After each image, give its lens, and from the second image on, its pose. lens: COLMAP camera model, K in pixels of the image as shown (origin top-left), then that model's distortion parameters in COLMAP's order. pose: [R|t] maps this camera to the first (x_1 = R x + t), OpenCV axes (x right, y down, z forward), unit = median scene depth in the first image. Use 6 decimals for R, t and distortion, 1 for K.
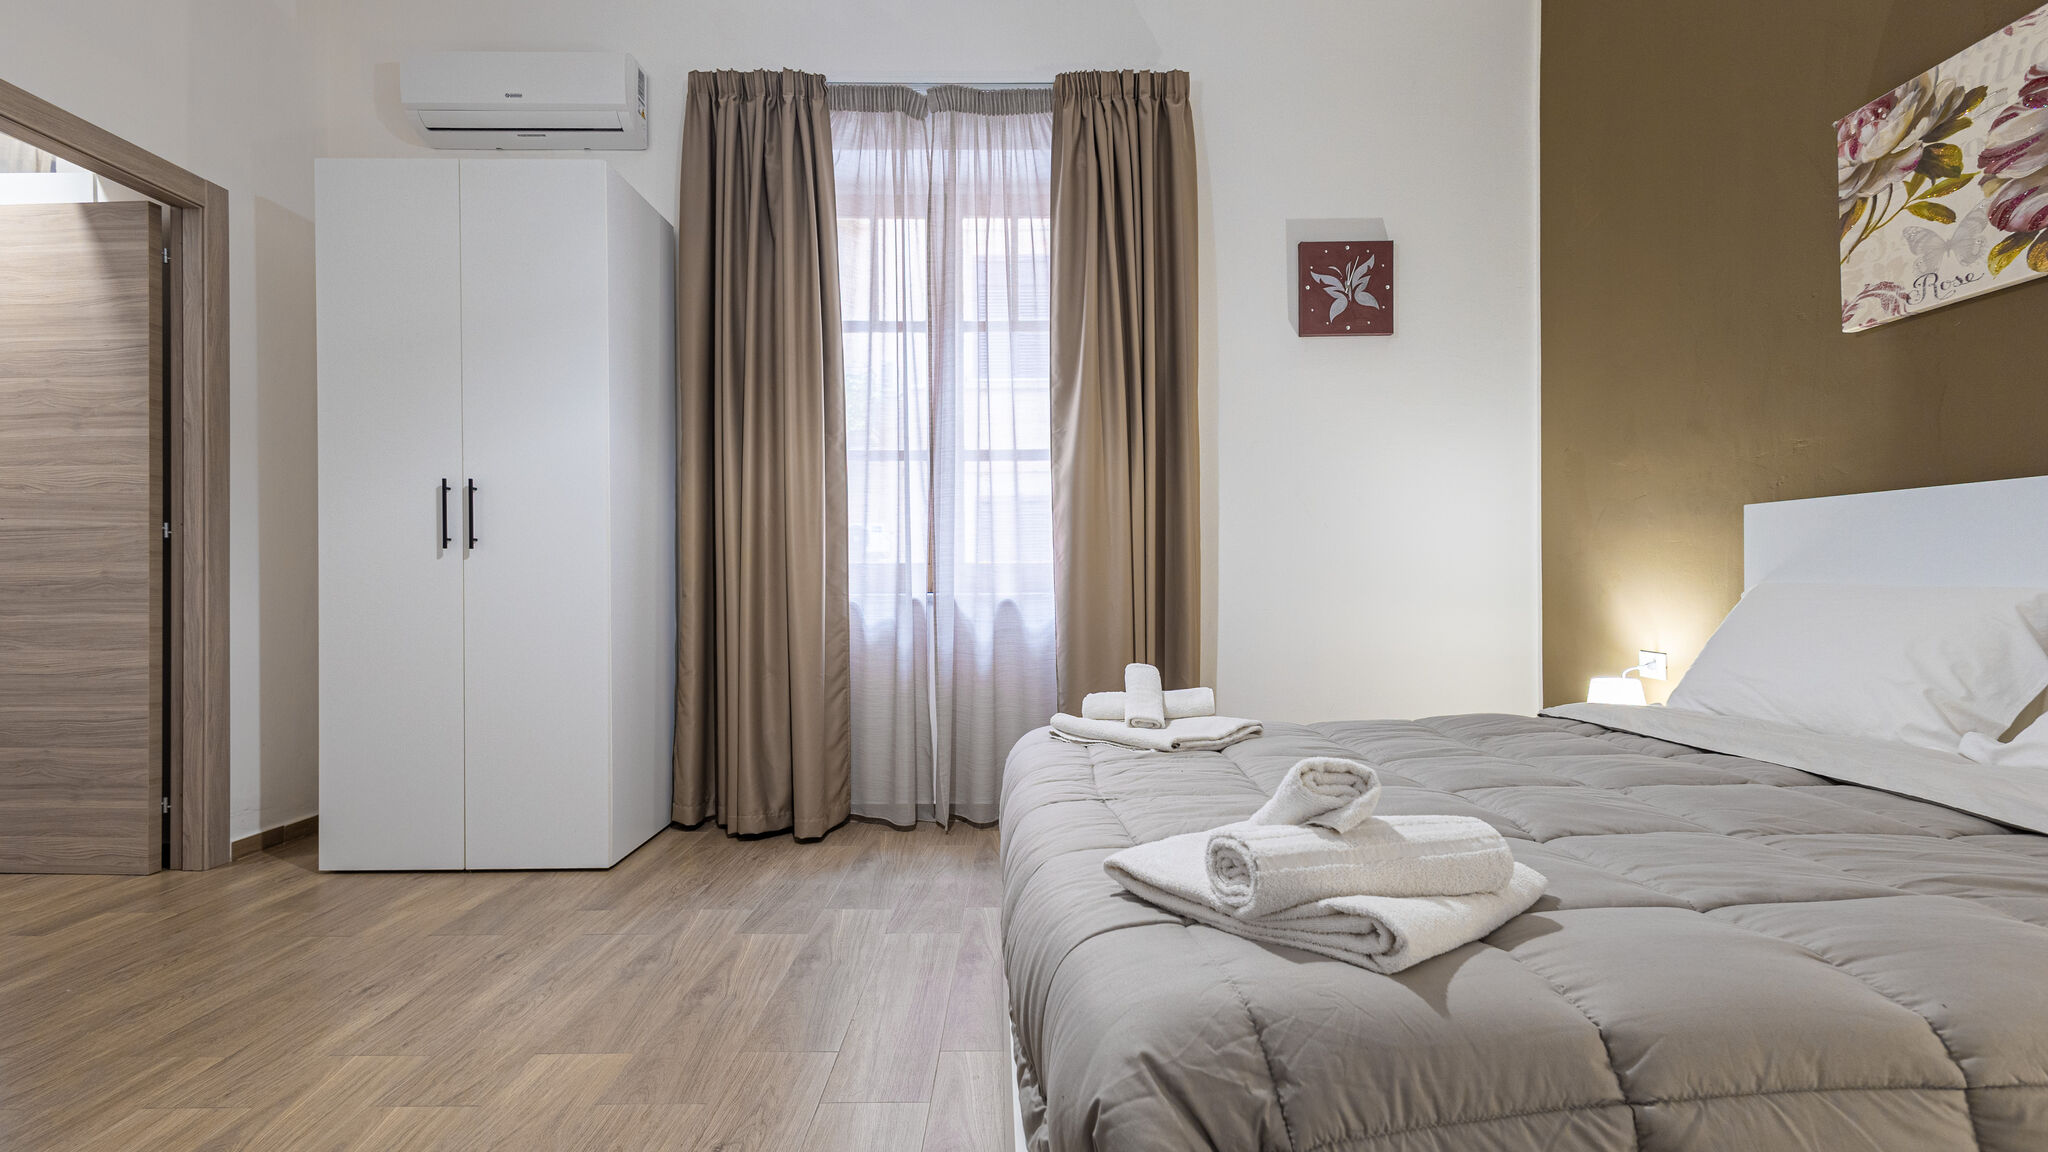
lens RADIAL K [[948.1, 0, 1015.5], [0, 948.1, 571.8], [0, 0, 1]] dist [0.012583, -0.002836]
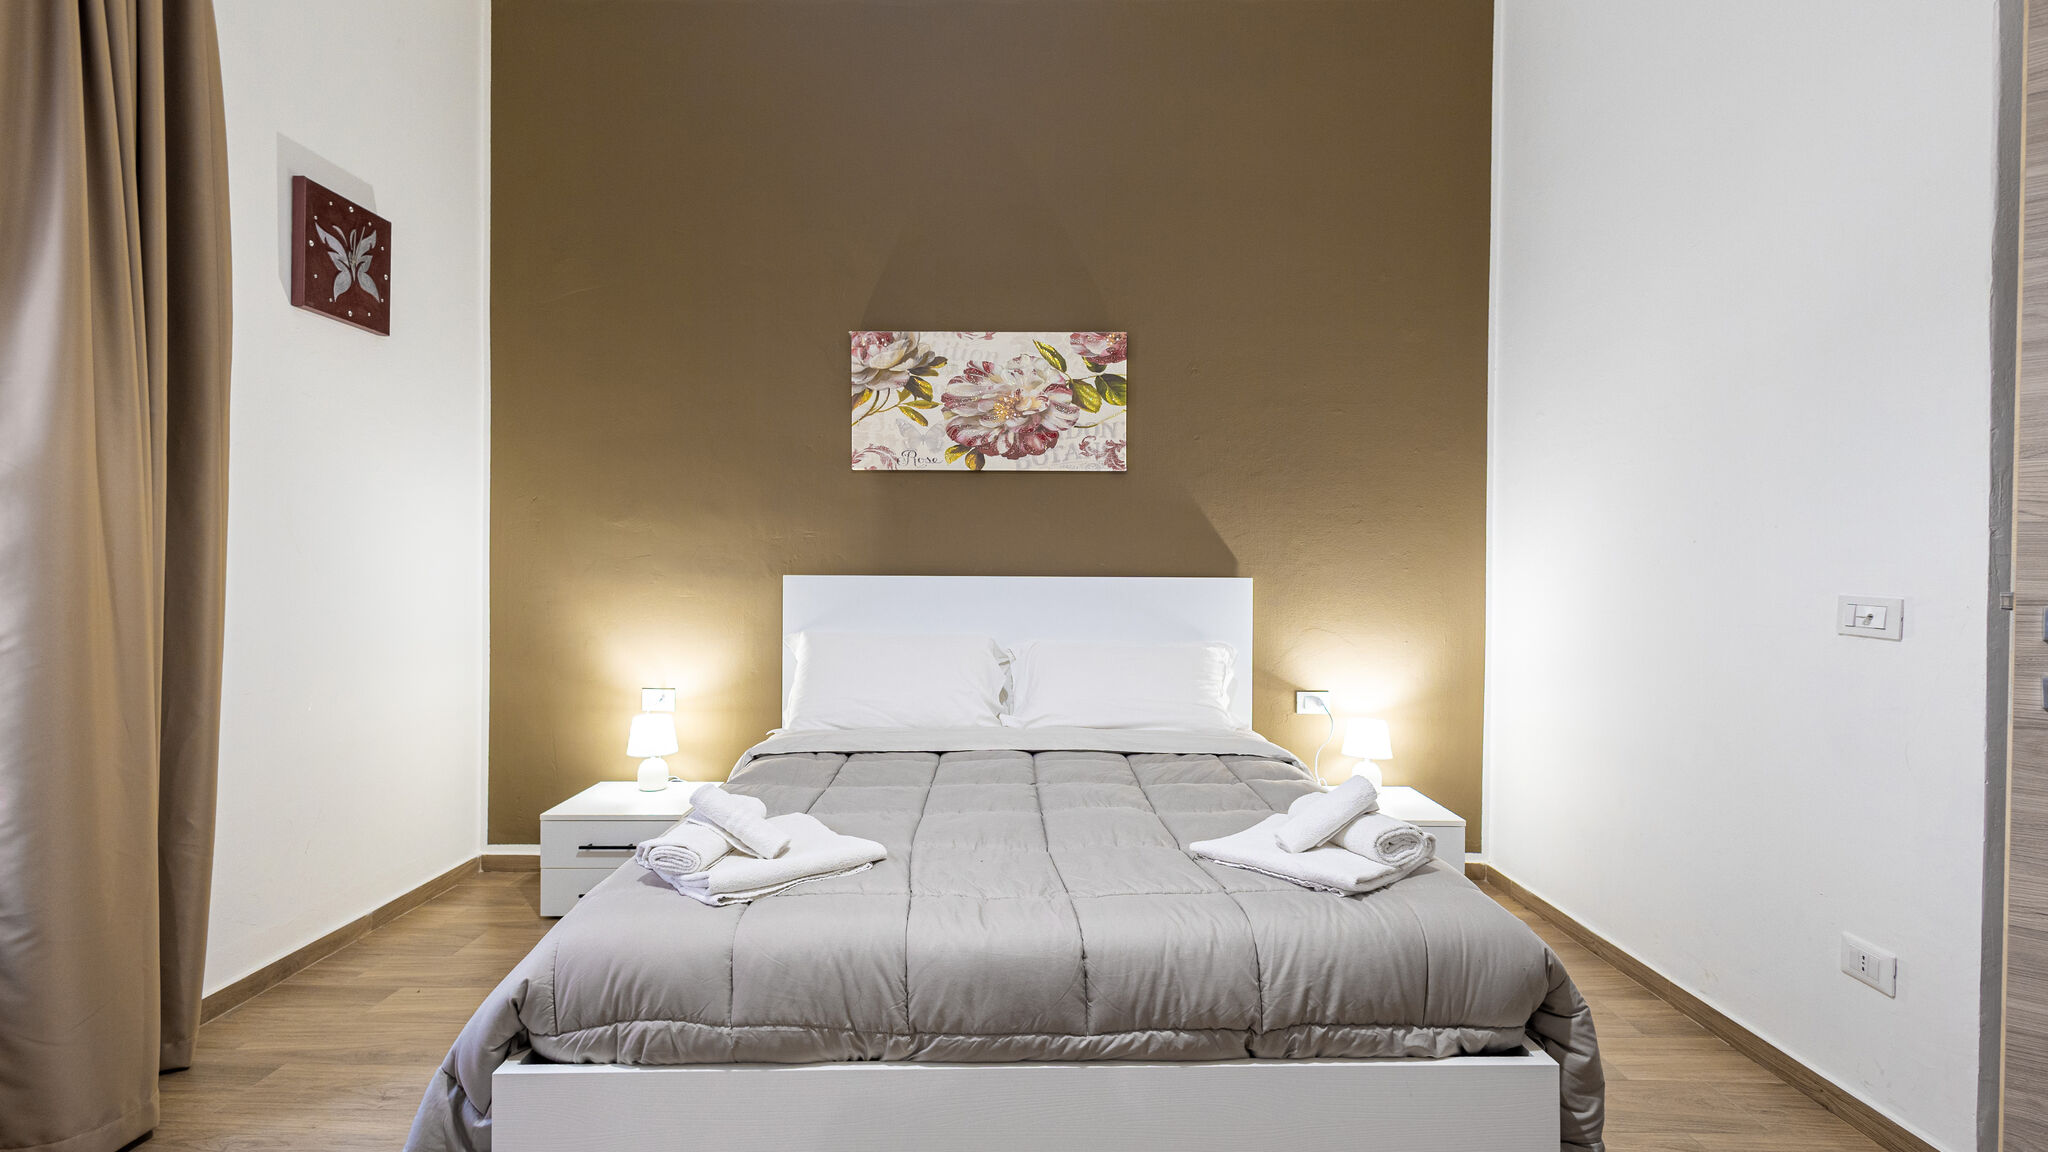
lens RADIAL K [[948.1, 0, 1018.9], [0, 948.1, 573.3], [0, 0, 1]] dist [0.012583, -0.002836]
pose [[-0.000837, -0.001161, 0.999999, -0.692214], [-0.011352, 0.999935, 0.001151, -0.089116], [-0.999935, -0.011351, -0.000850, 0.750642]]
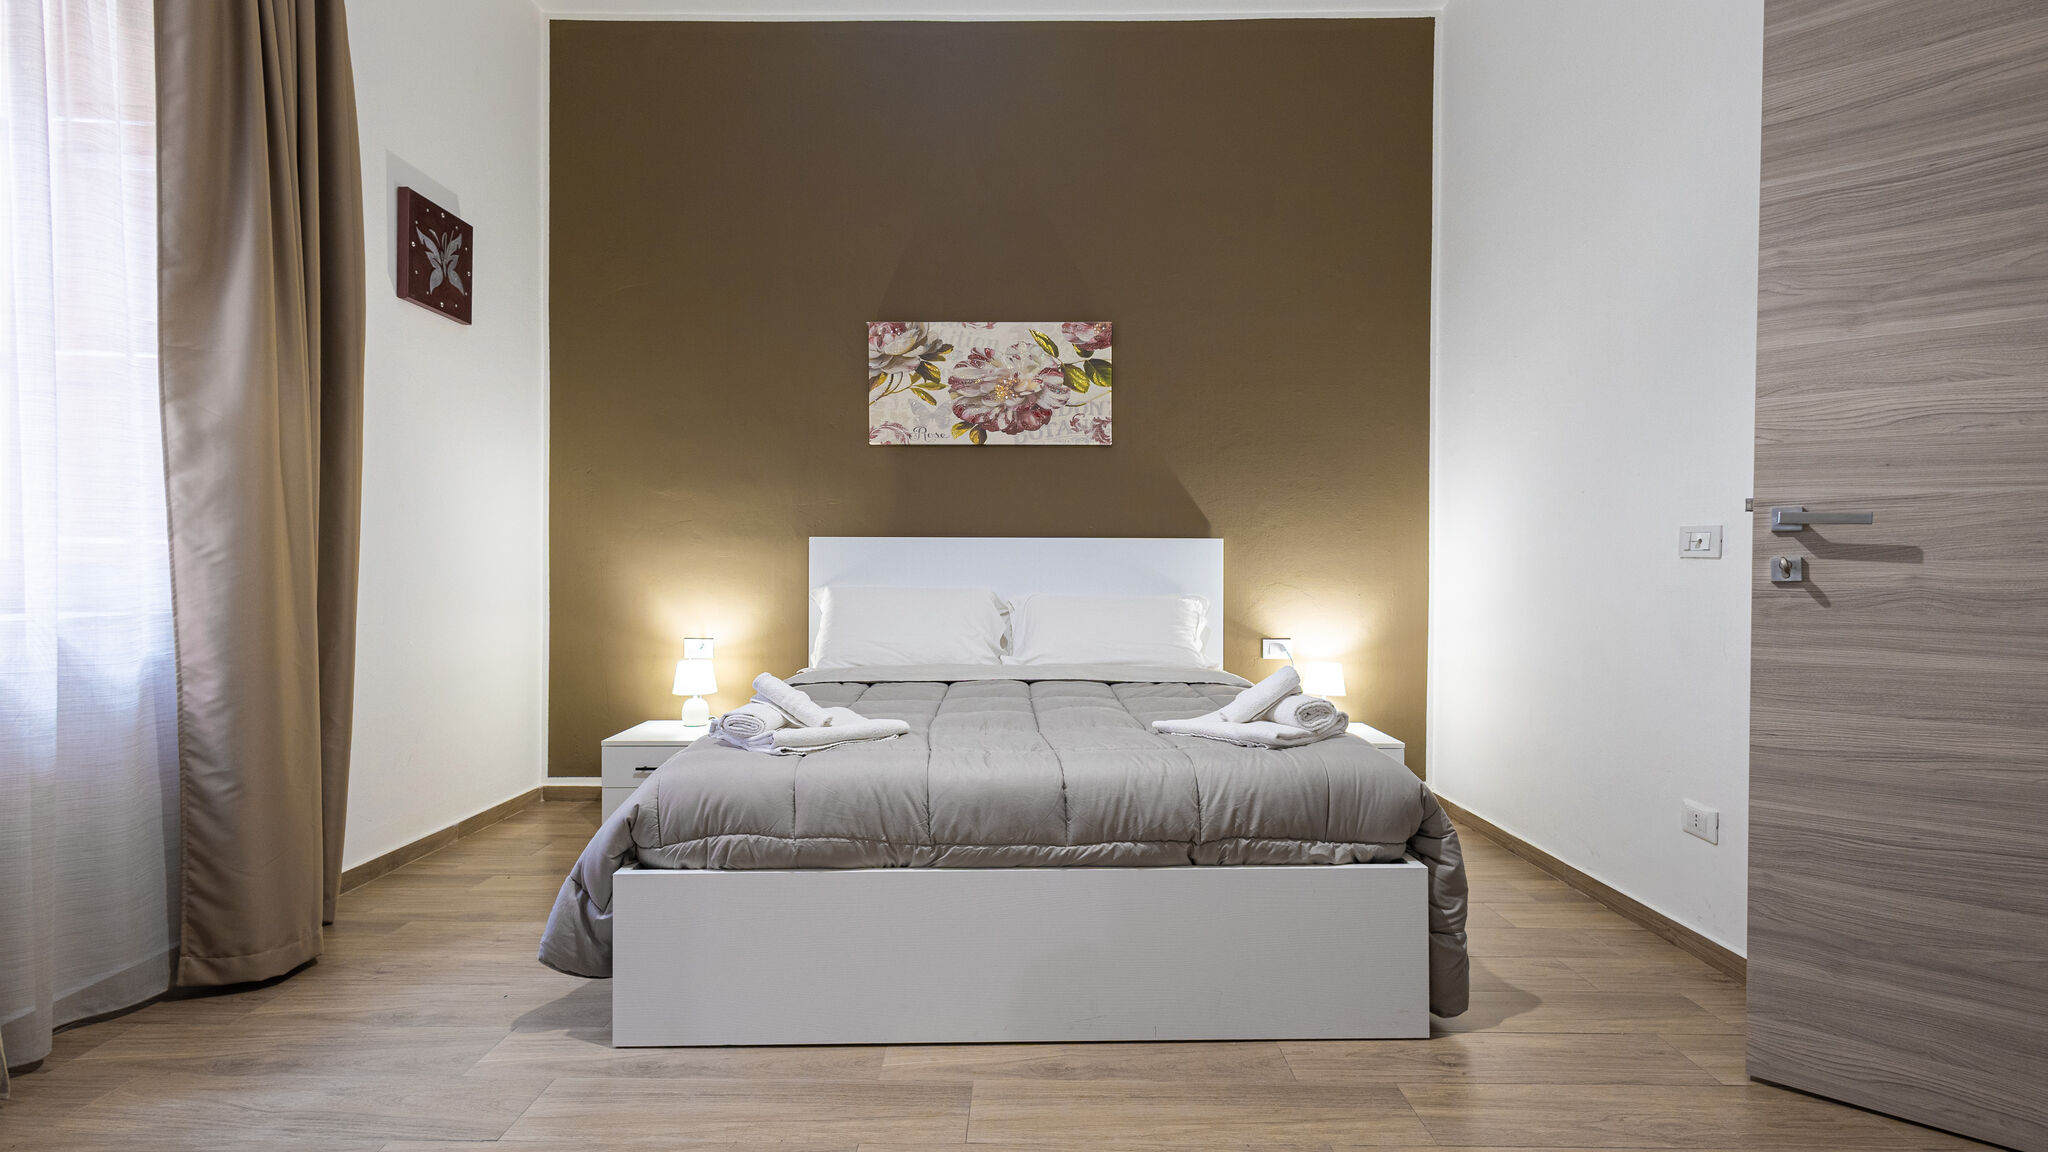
lens RADIAL K [[948.1, 0, 1024.3], [0, 948.1, 578.1], [0, 0, 1]] dist [0.012583, -0.002836]
pose [[-0.004119, -0.001015, 0.999991, -0.903672], [-0.007965, 0.999968, 0.000982, -0.007819], [-0.999960, -0.007961, -0.004127, 0.742693]]
